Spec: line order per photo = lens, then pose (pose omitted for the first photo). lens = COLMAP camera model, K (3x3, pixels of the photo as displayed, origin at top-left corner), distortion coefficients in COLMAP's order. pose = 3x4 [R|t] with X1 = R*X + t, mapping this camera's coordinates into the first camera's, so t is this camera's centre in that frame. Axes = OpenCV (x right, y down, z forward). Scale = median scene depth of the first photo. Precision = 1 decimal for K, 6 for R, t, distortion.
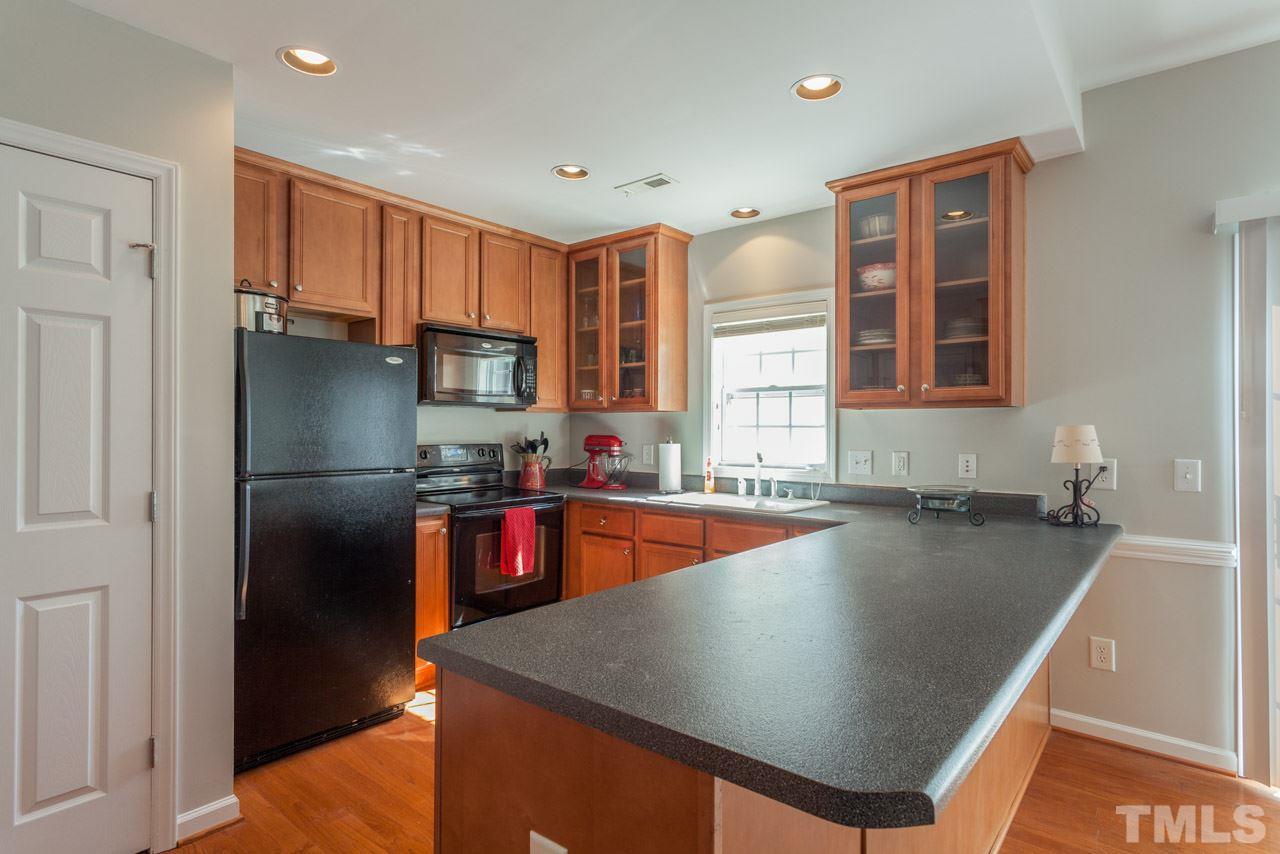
lens RADIAL K [[667.3, 0, 637.4], [0, 667.3, 423.4], [0, 0, 1]] dist [0.000880, 0.001841]
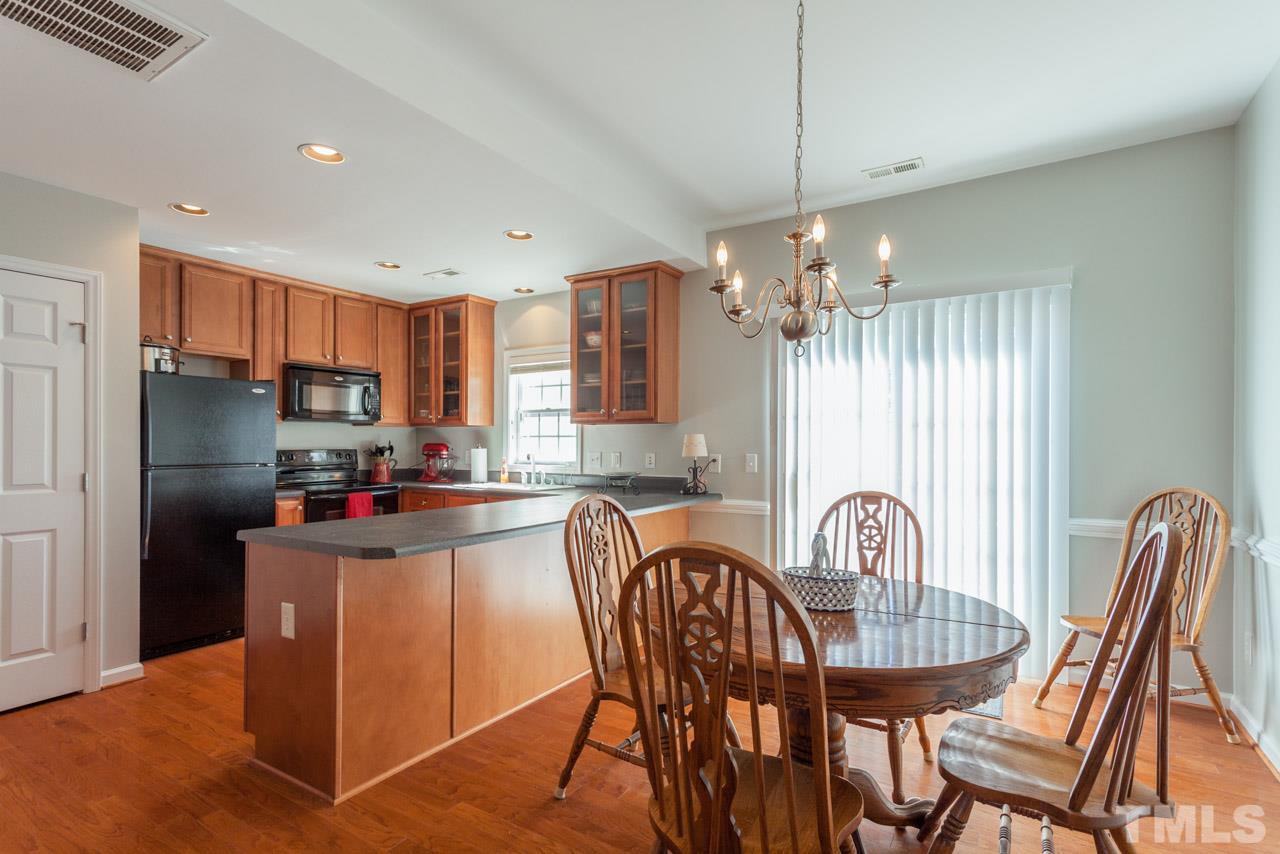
lens RADIAL K [[626.4, 0, 640.8], [0, 626.4, 438.8], [0, 0, 1]] dist [0.009864, 0.001055]
pose [[0.991391, -0.000736, 0.130931, 0.285214], [0.000644, 1.000000, 0.000745, 0.011537], [-0.130931, -0.000654, 0.991391, -0.481279]]
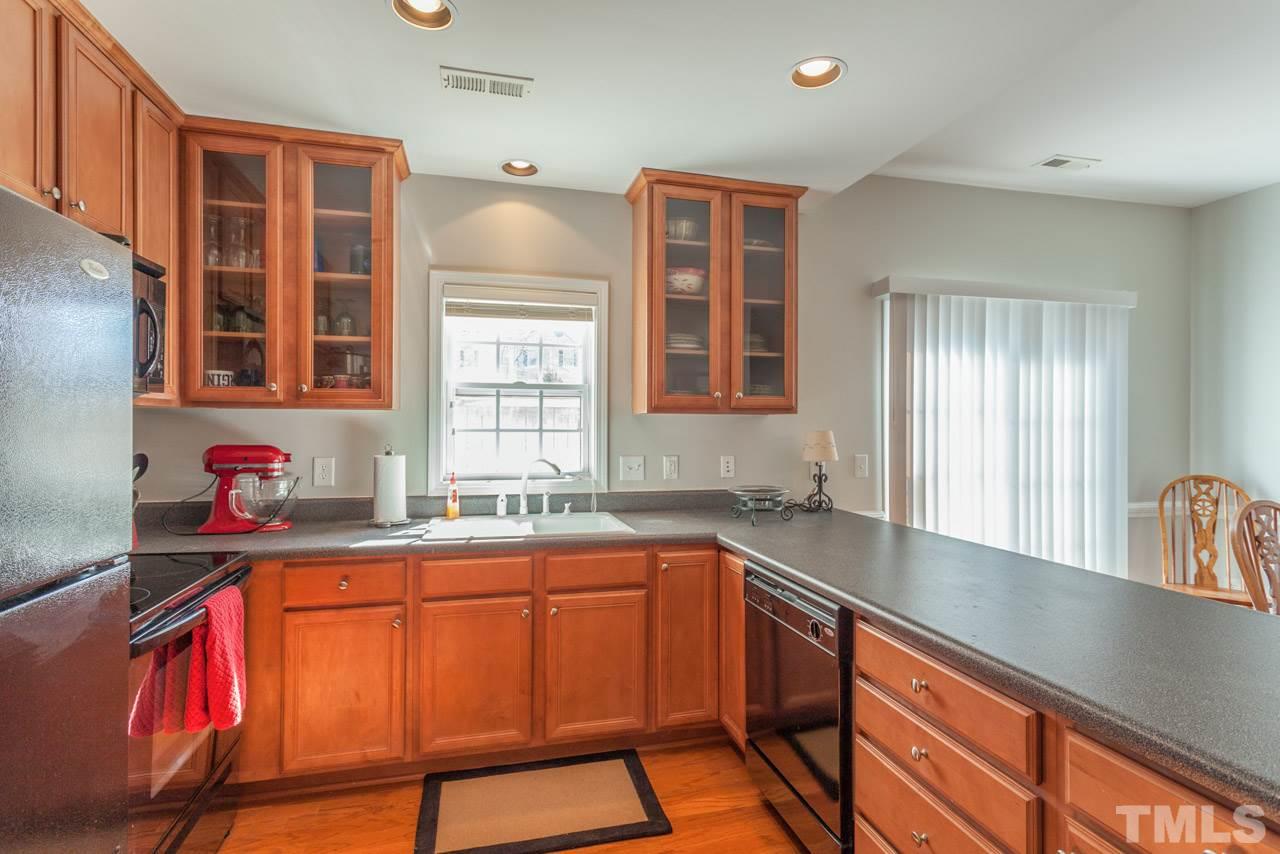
lens RADIAL K [[626.4, 0, 632.6], [0, 626.4, 421.2], [0, 0, 1]] dist [0.009864, 0.001055]
pose [[0.589554, 0.003224, 0.807722, -0.451885], [-0.008593, 0.999960, 0.002281, -0.012986], [-0.807683, -0.008286, 0.589559, 0.527744]]
